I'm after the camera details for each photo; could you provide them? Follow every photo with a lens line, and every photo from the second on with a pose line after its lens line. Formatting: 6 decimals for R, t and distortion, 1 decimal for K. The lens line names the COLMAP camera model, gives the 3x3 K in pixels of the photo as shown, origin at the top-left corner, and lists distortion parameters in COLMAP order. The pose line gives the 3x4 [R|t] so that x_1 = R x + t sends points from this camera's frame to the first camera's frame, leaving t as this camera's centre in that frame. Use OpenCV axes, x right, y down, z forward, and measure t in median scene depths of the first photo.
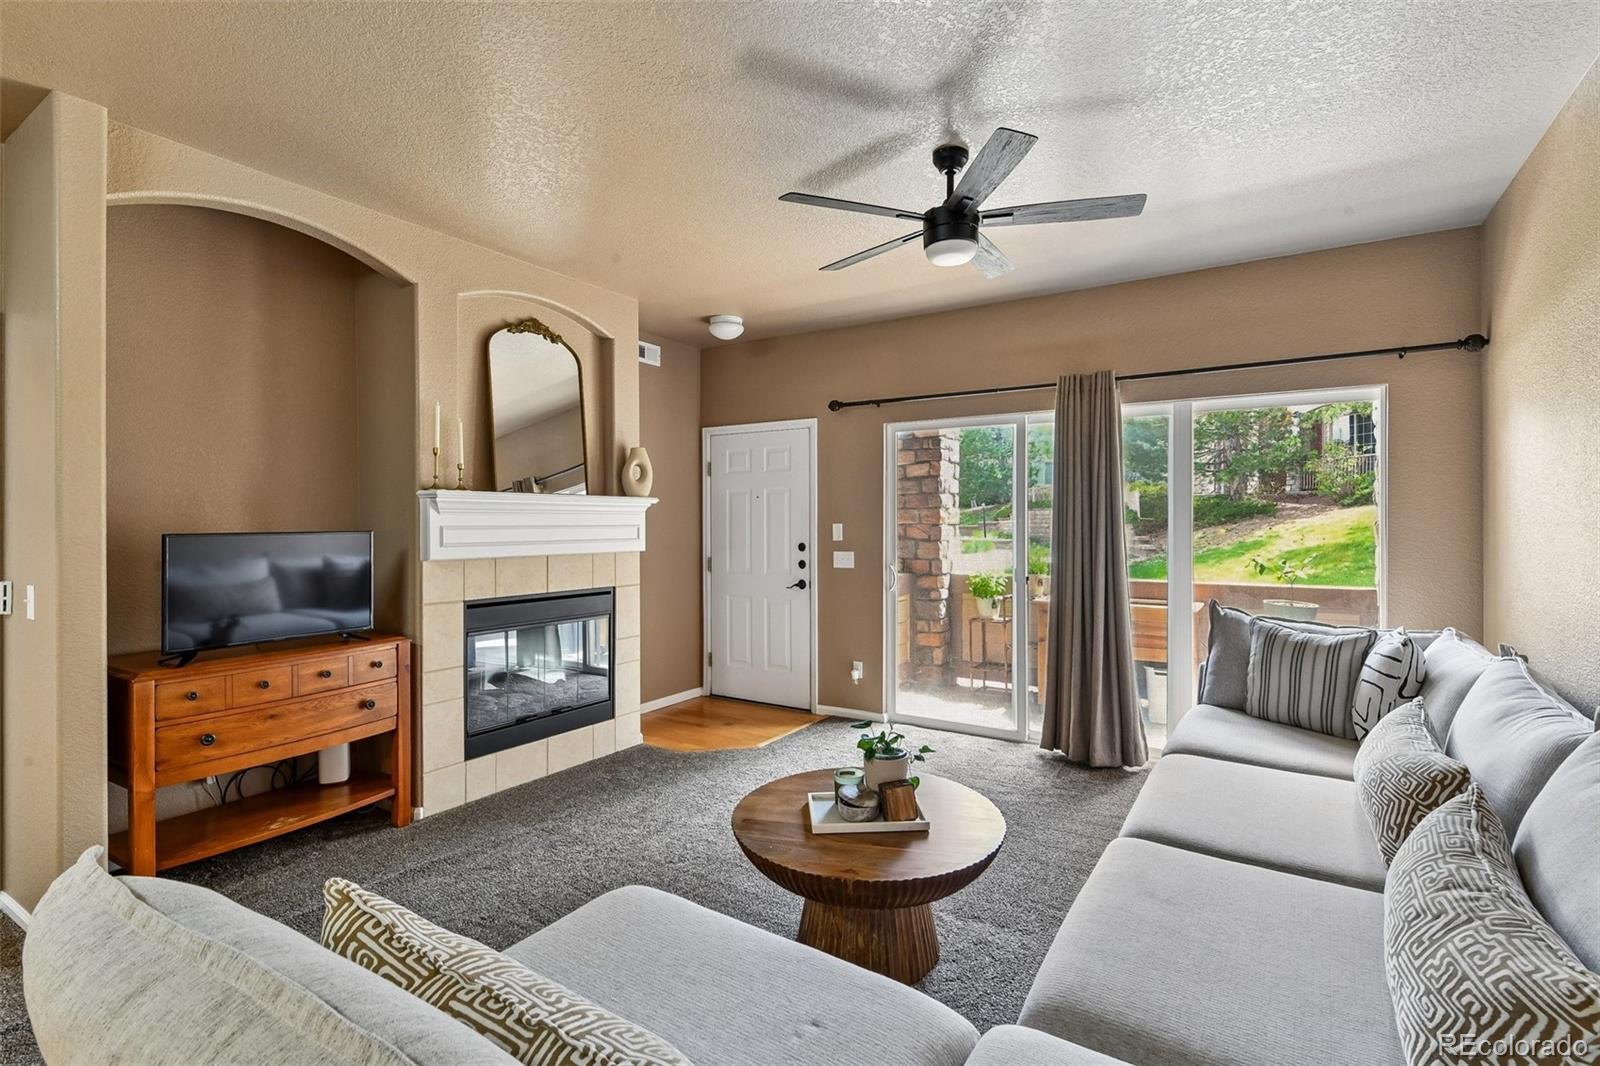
lens RADIAL K [[748.3, 0, 805.7], [0, 748.3, 521.2], [0, 0, 1]] dist [0.003441, -0.000689]
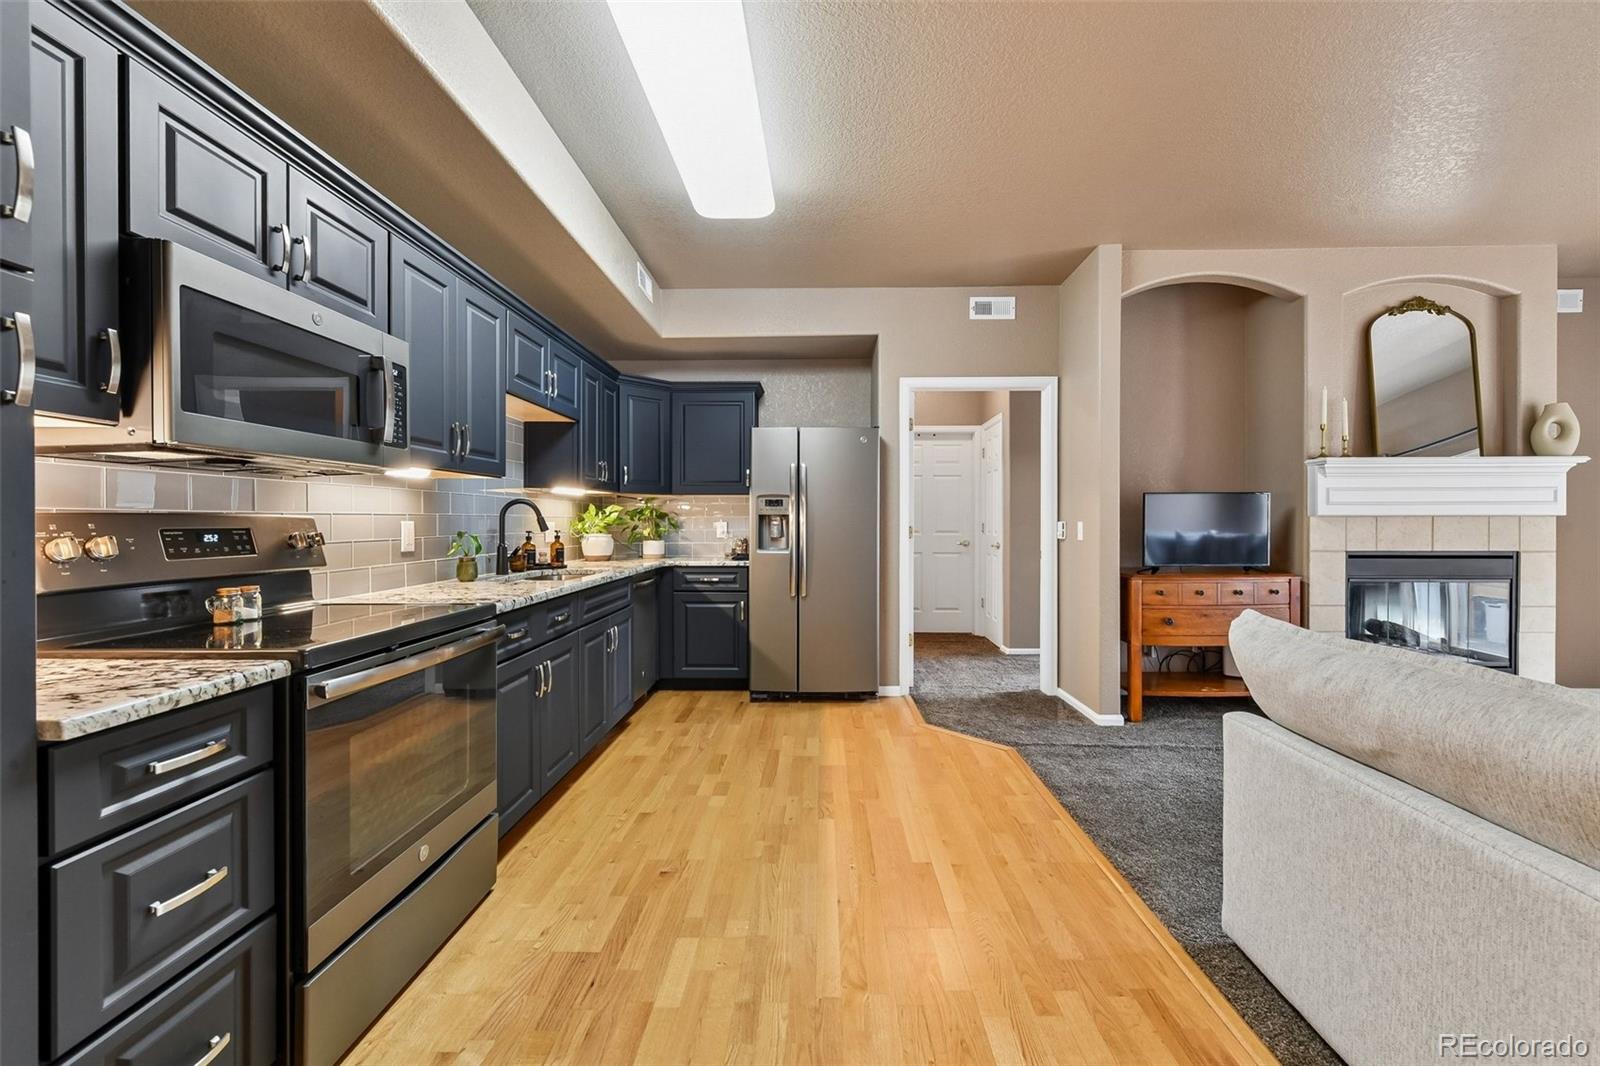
lens RADIAL K [[634.7, 0, 812.3], [0, 634.7, 528.8], [0, 0, 1]] dist [0.007761, -0.002244]
pose [[0.521592, 0.008249, -0.853155, -0.032082], [0.002007, 0.999939, 0.010895, 0.055687], [0.853193, -0.007395, 0.521543, -0.243849]]
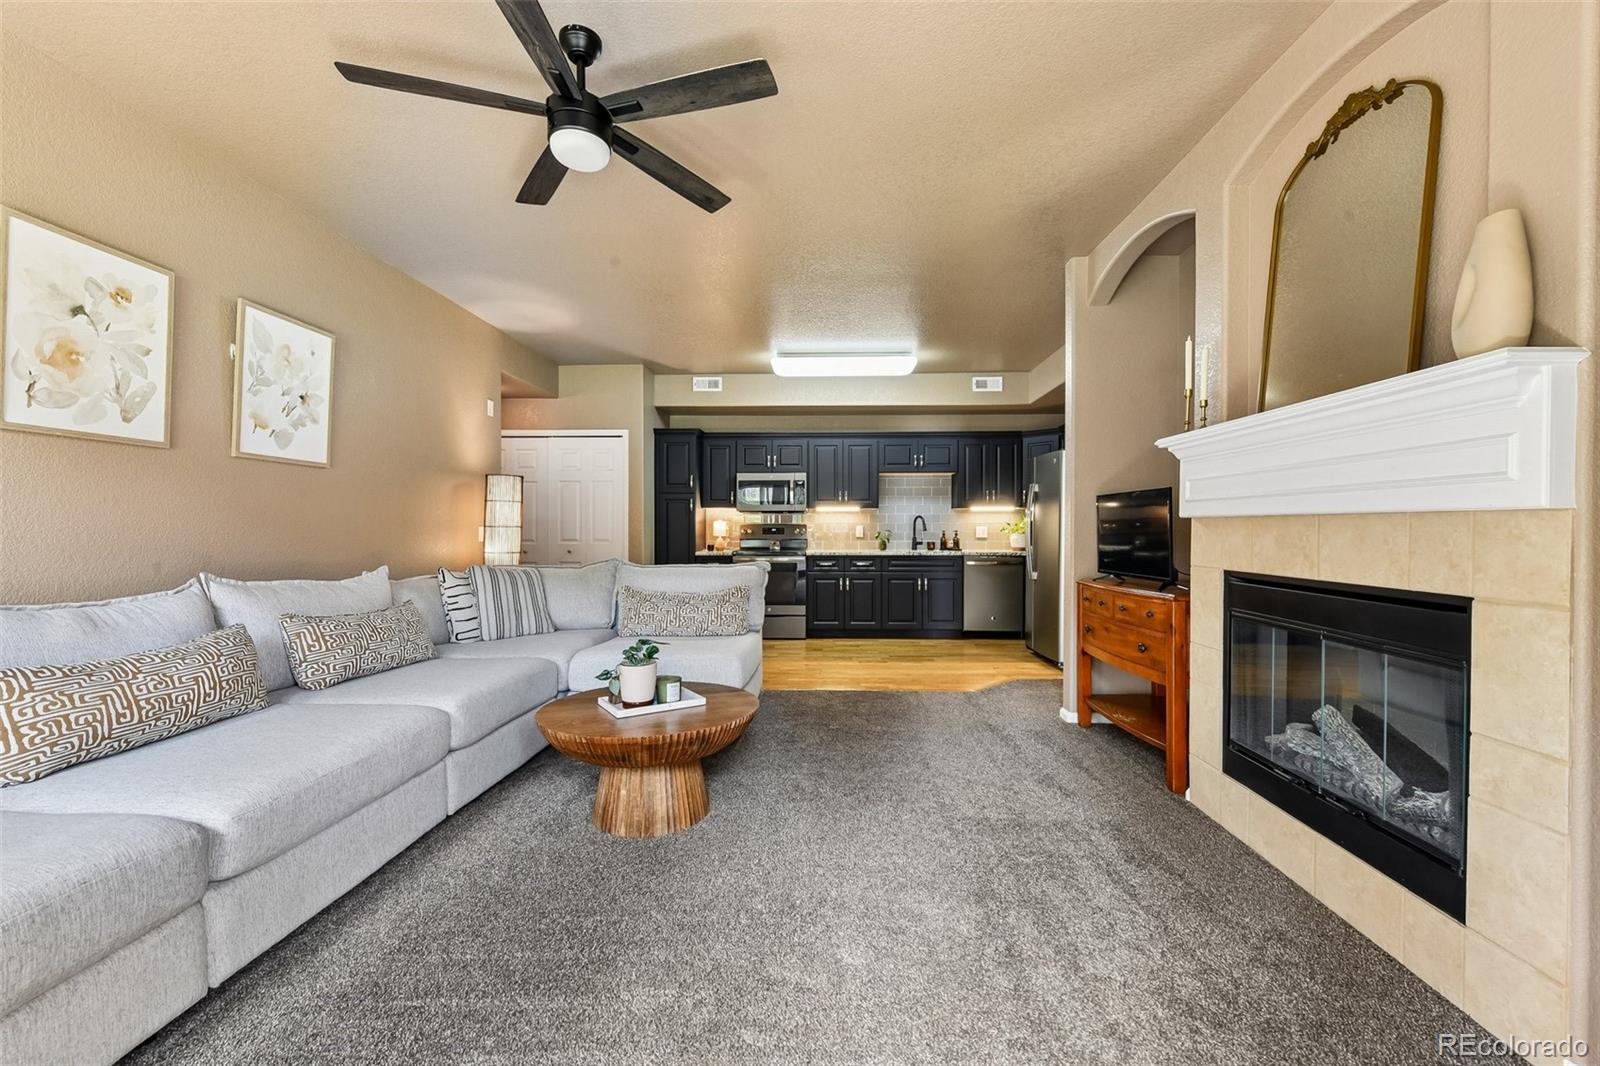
lens RADIAL K [[641.9, 0, 808.0], [0, 641.9, 532.9], [0, 0, 1]] dist [0.001890, -0.003834]
pose [[-0.859032, 0.003768, -0.511907, 0.255515], [-0.000539, 0.999966, 0.008264, 0.059315], [0.511921, 0.007375, -0.859001, 1.297651]]
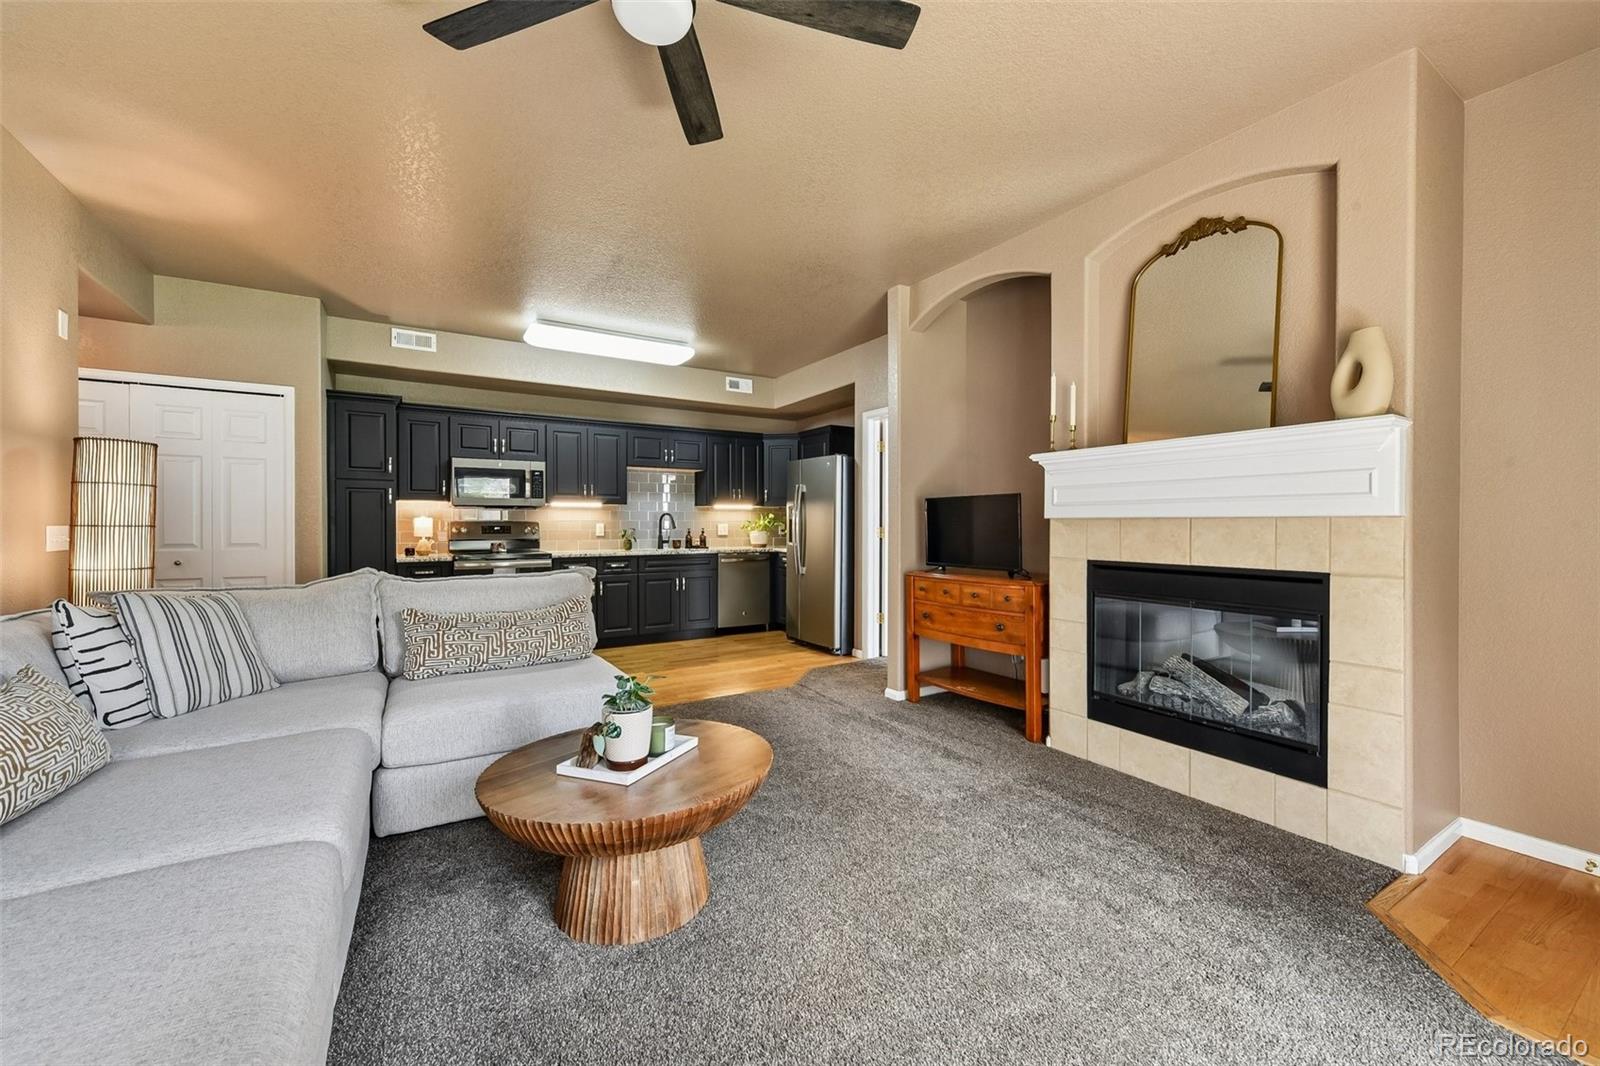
lens RADIAL K [[634.7, 0, 812.3], [0, 634.7, 528.8], [0, 0, 1]] dist [0.007761, -0.002244]
pose [[-0.423112, 0.006561, -0.906054, 0.455847], [0.000083, 0.999974, 0.007202, 0.055926], [0.906077, 0.002973, -0.423101, 0.981017]]
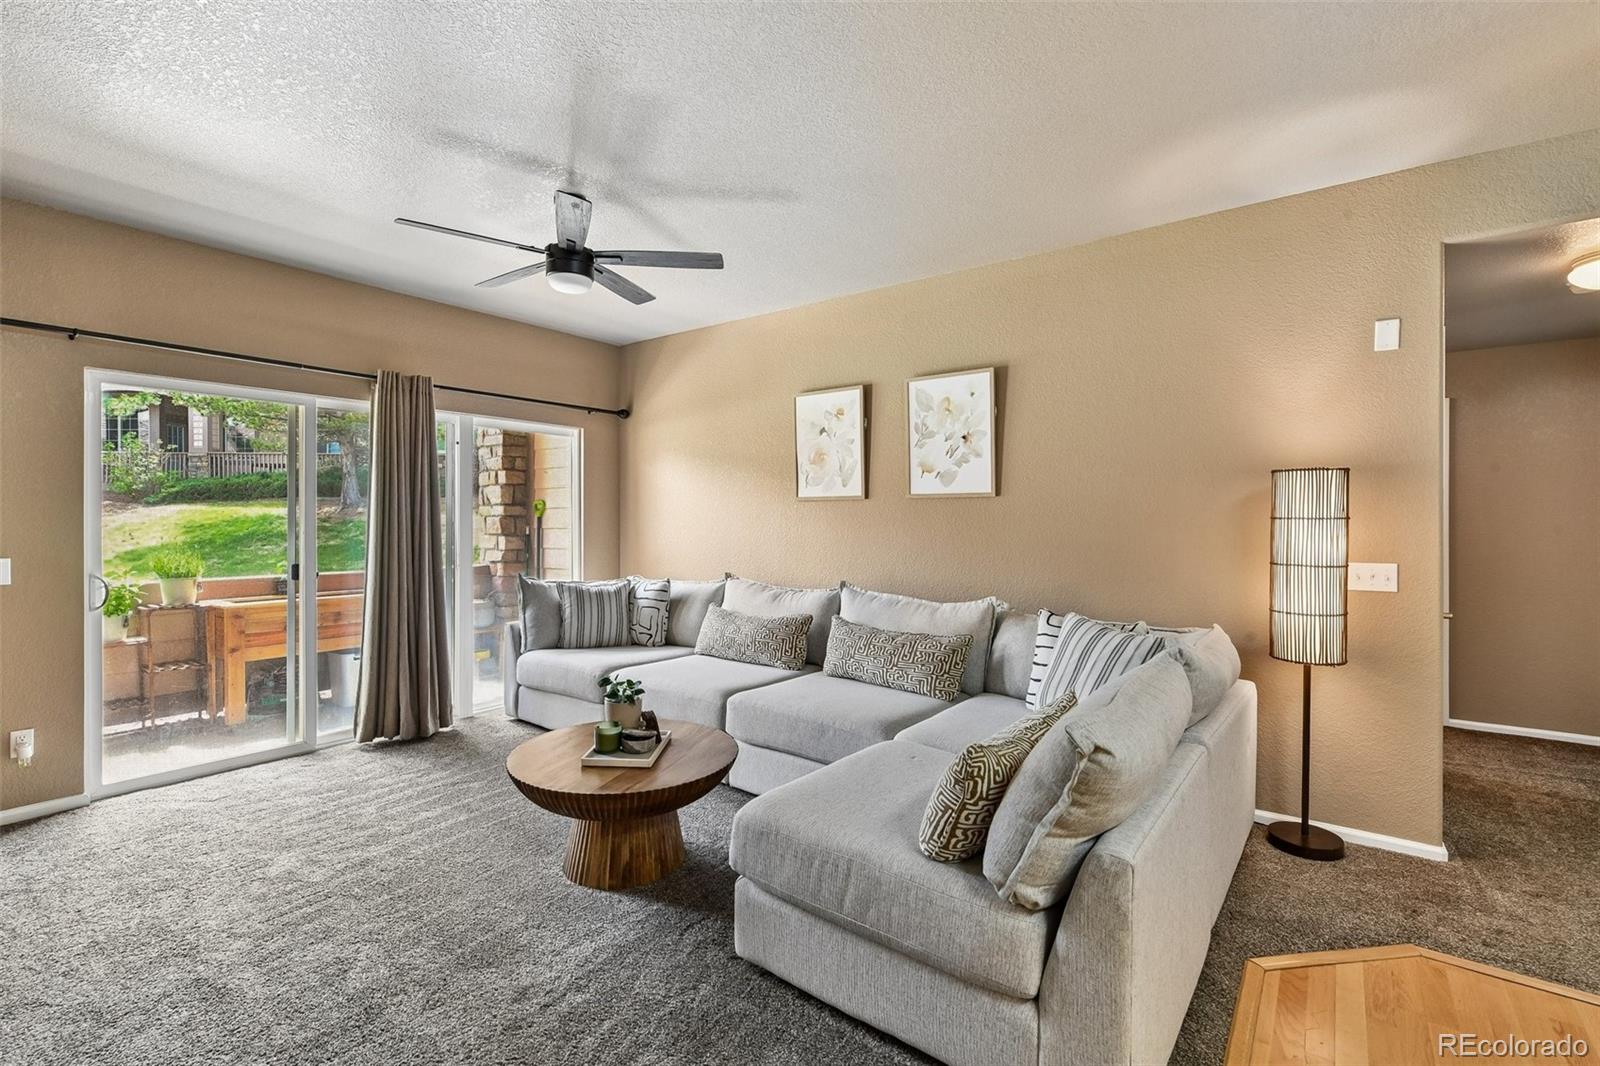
lens RADIAL K [[711.8, 0, 809.0], [0, 711.8, 528.7], [0, 0, 1]] dist [0.003815, -0.000001]
pose [[0.070767, -0.009419, 0.997448, -0.661206], [-0.000047, 0.999955, 0.009446, 0.014058], [-0.997493, -0.000715, 0.070764, 0.394464]]
